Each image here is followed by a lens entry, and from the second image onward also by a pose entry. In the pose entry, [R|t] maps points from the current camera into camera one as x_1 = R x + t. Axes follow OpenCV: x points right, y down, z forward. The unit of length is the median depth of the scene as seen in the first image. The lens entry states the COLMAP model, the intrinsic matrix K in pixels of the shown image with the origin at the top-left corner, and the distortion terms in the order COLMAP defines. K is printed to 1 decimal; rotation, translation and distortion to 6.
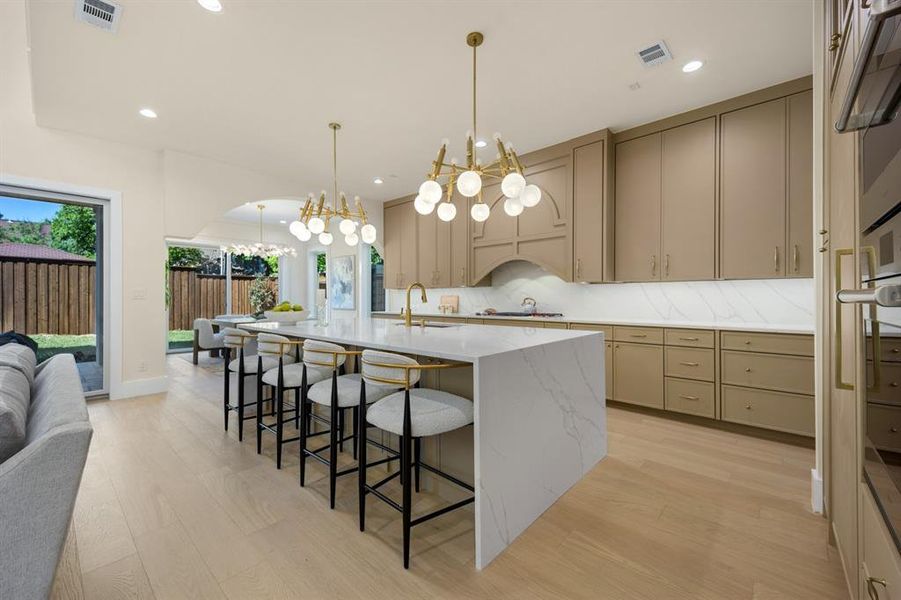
lens RADIAL K [[367.1, 0, 447.7], [0, 367.1, 298.6], [0, 0, 1]] dist [0.017080, -0.000233]
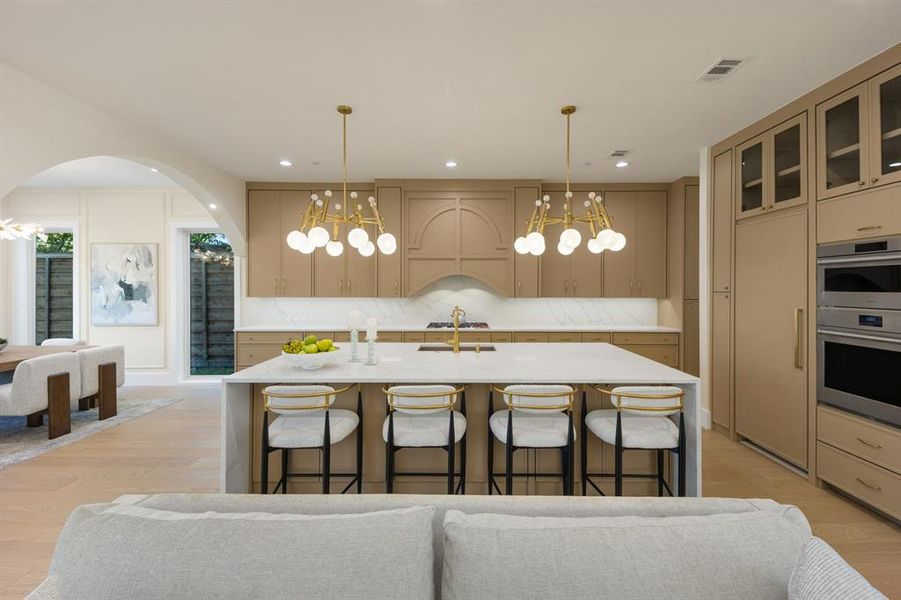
lens RADIAL K [[392.9, 0, 453.1], [0, 392.9, 286.9], [0, 0, 1]] dist [0.000221, -0.000098]
pose [[0.724319, 0.001425, 0.689464, -0.638325], [-0.003670, 0.999992, 0.001789, -0.076700], [-0.689455, -0.003826, 0.724318, 0.196855]]
